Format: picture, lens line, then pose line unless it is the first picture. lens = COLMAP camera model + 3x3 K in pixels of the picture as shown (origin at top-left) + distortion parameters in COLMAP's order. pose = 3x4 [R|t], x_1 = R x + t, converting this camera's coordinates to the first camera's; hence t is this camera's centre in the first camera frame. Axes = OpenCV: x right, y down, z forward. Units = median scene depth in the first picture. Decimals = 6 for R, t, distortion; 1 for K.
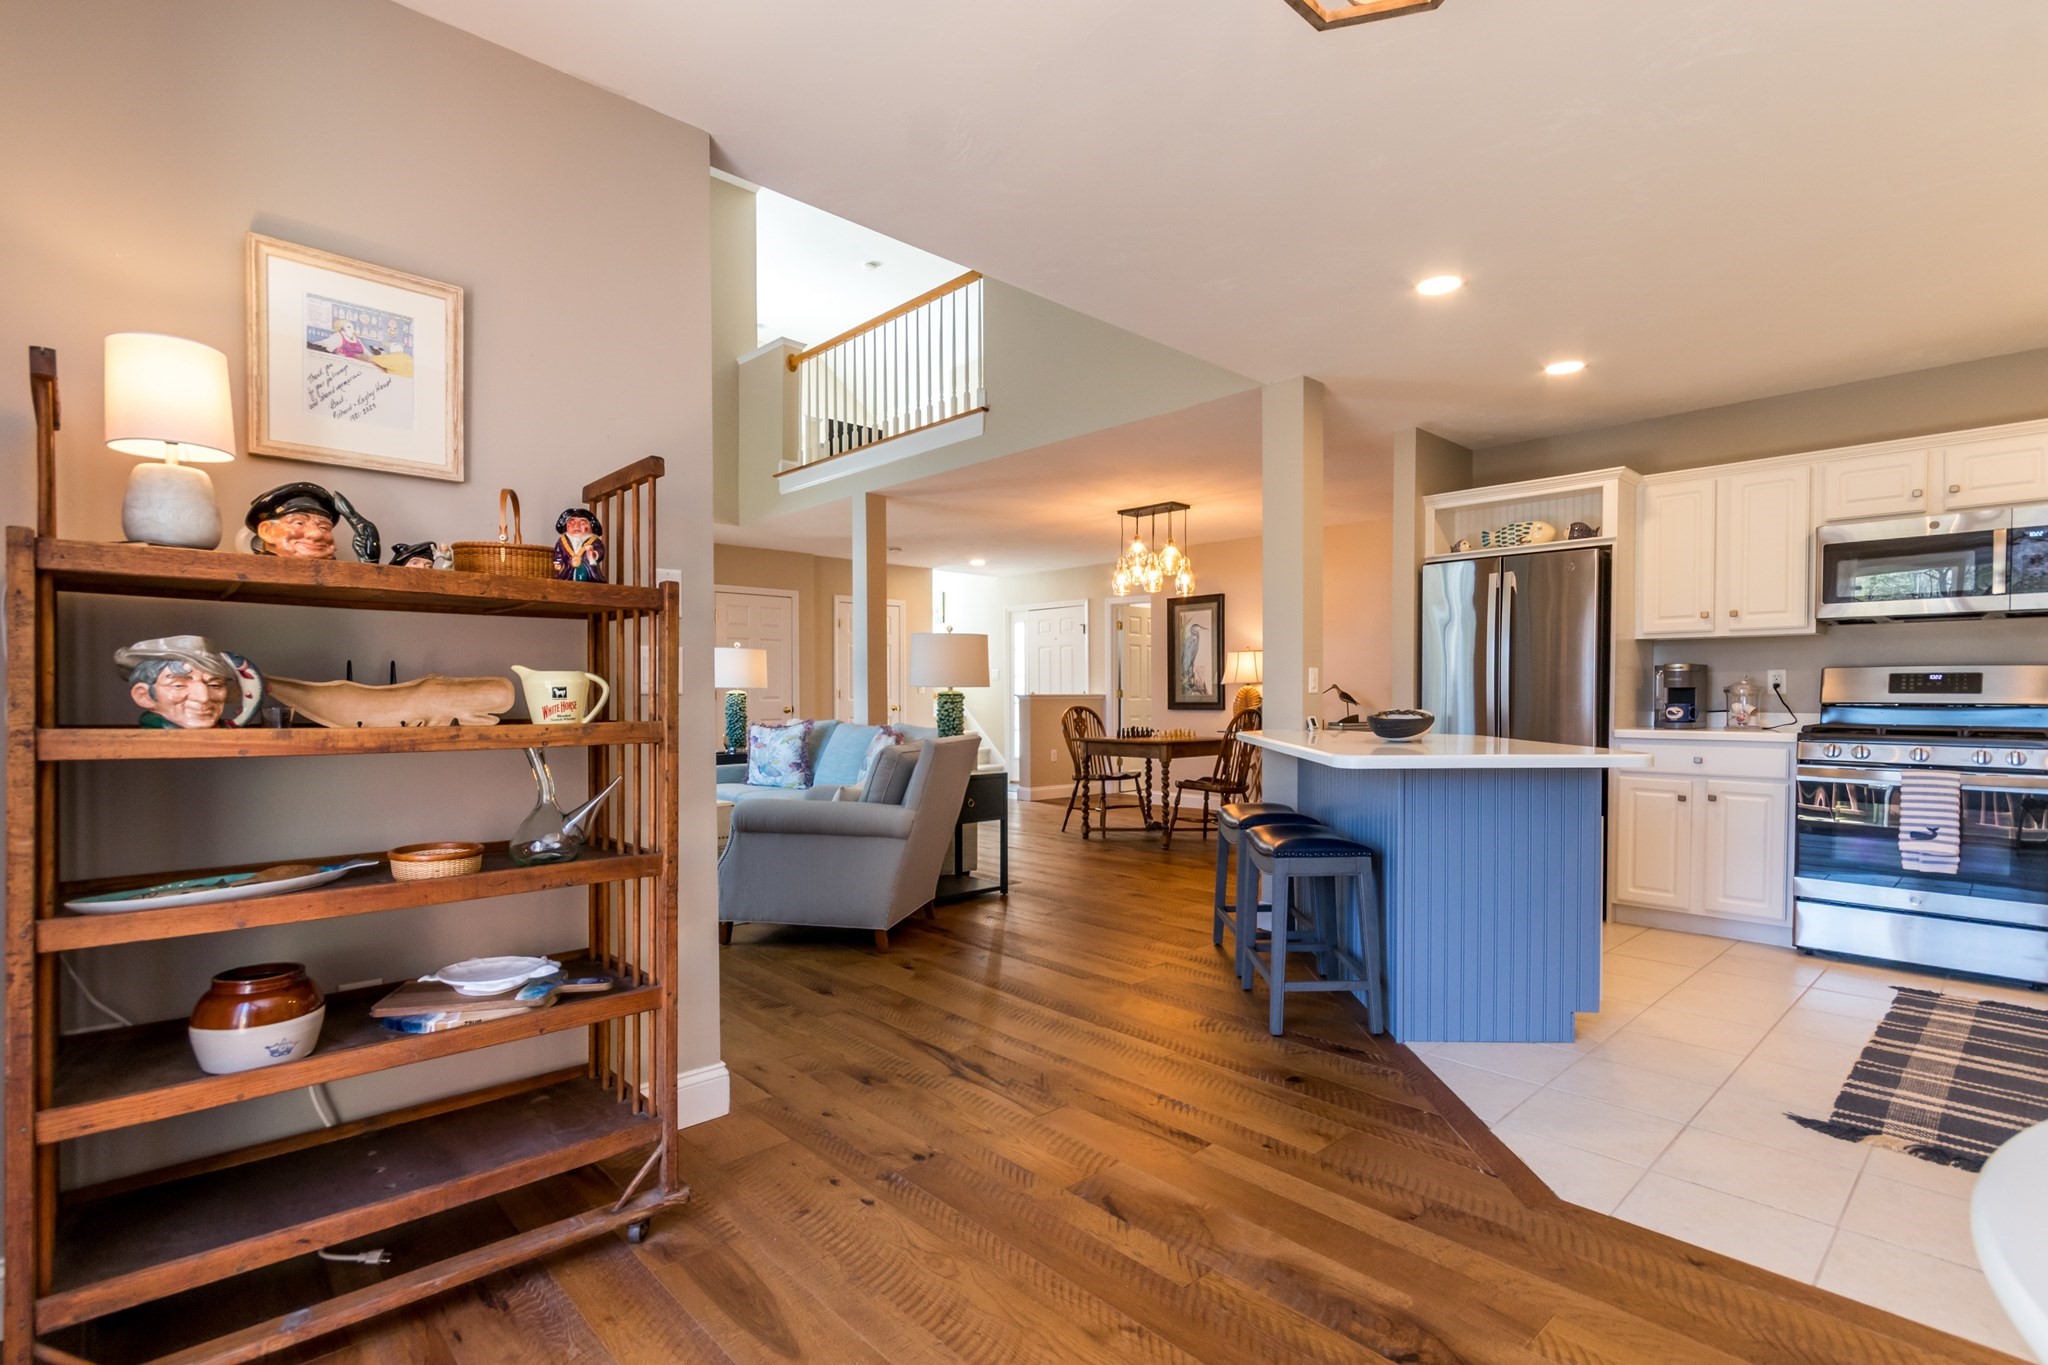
lens RADIAL K [[949.3, 0, 1017.2], [0, 949.3, 690.6], [0, 0, 1]] dist [0.014912, 0.000022]
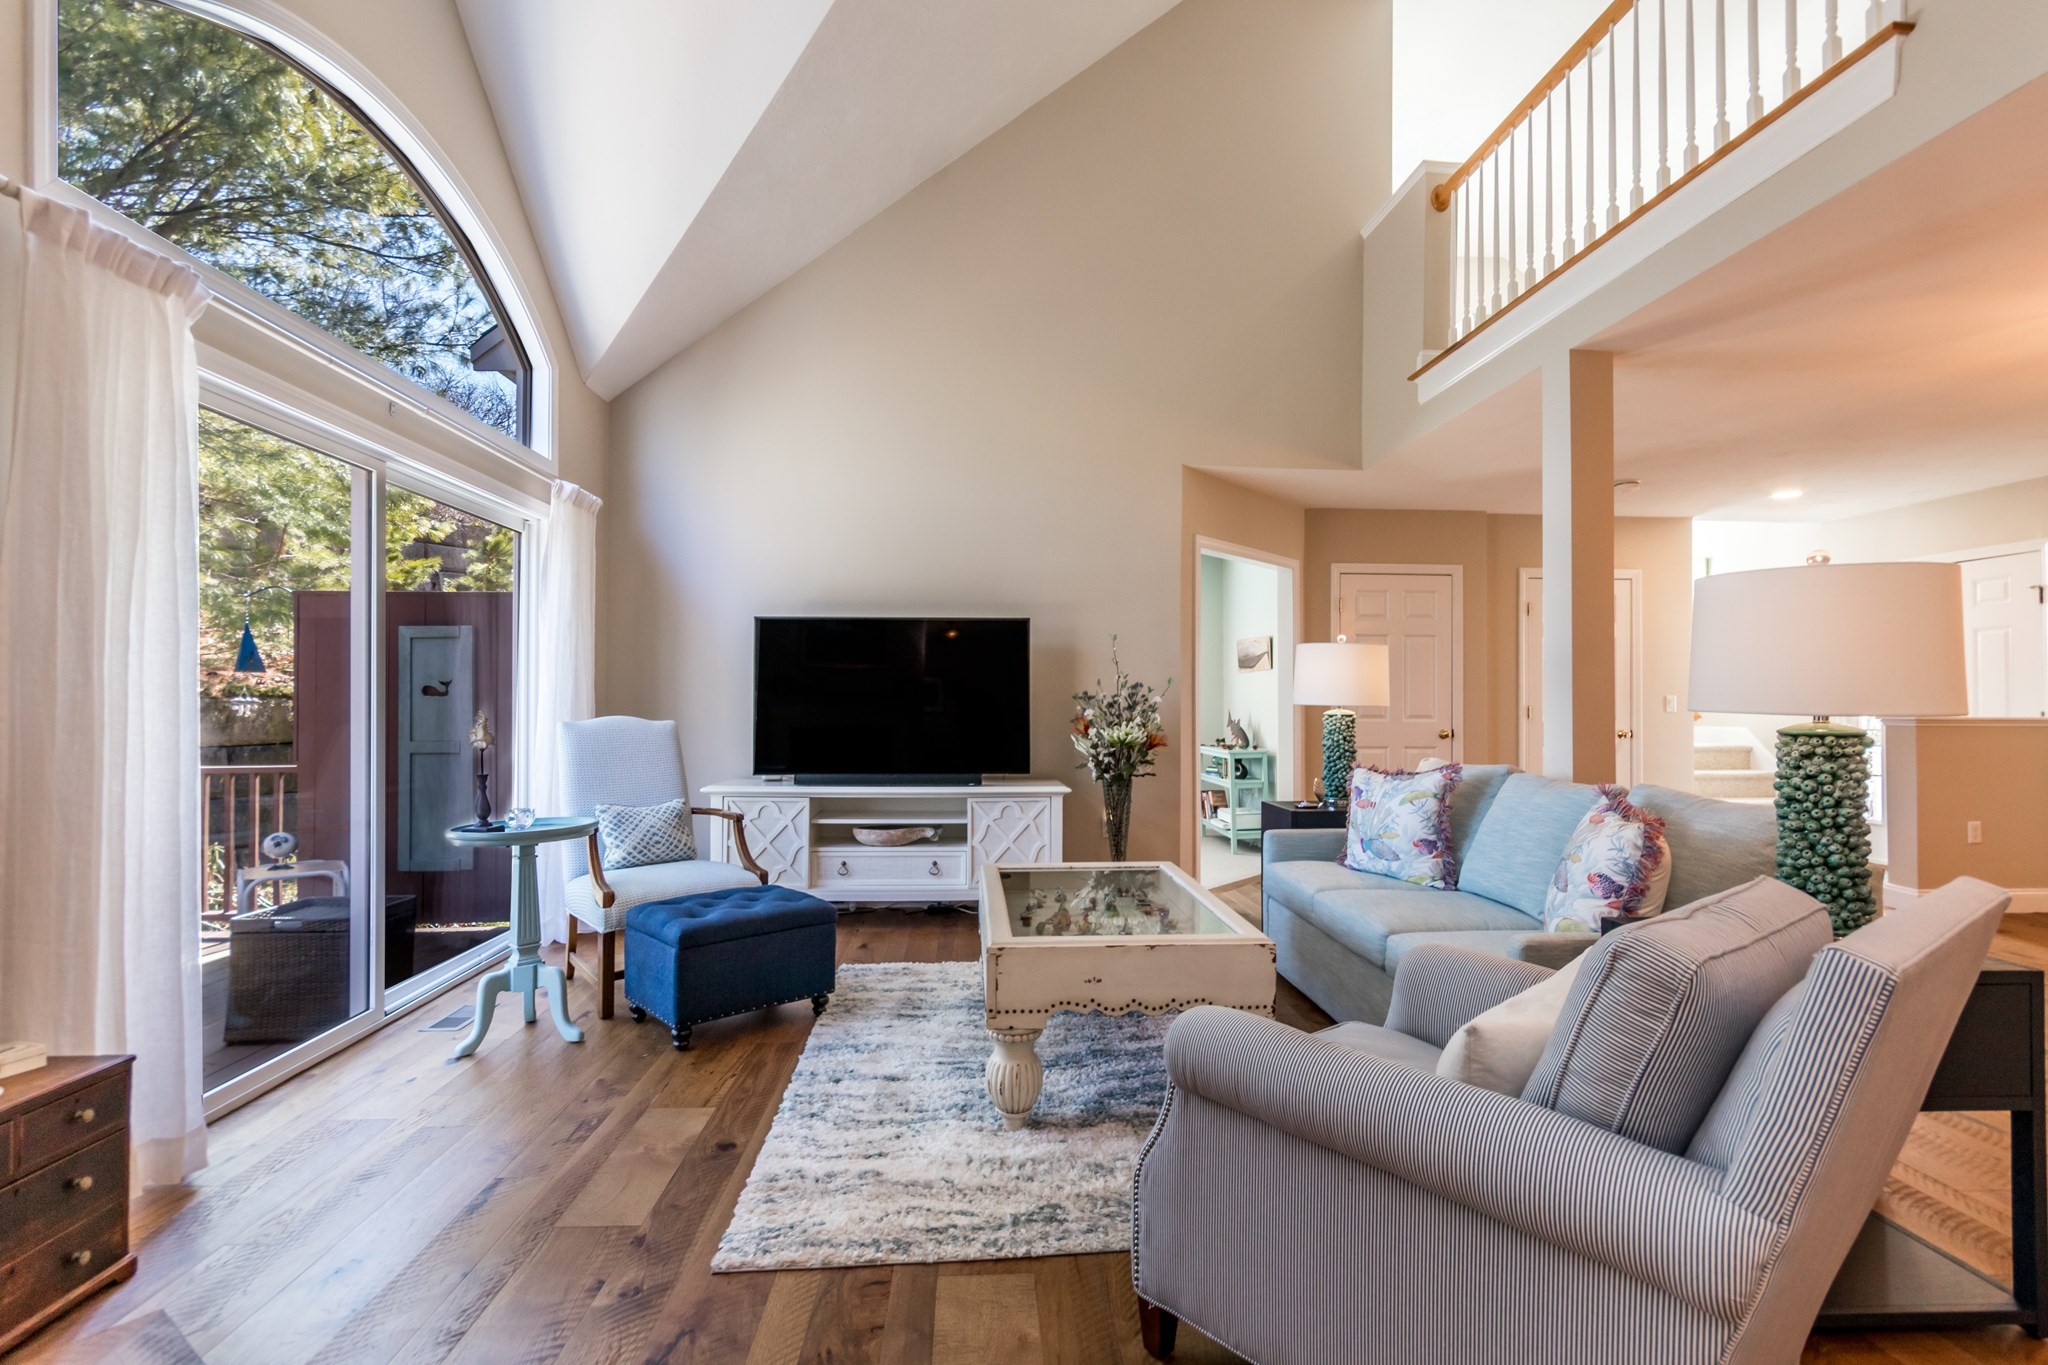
lens RADIAL K [[941.0, 0, 1020.6], [0, 941.0, 696.0], [0, 0, 1]] dist [-0.000780, -0.000718]
pose [[0.770607, 0.000872, -0.637310, -0.060760], [-0.004396, 0.999983, -0.003947, -0.006243], [0.637295, 0.005843, 0.770598, 0.403133]]
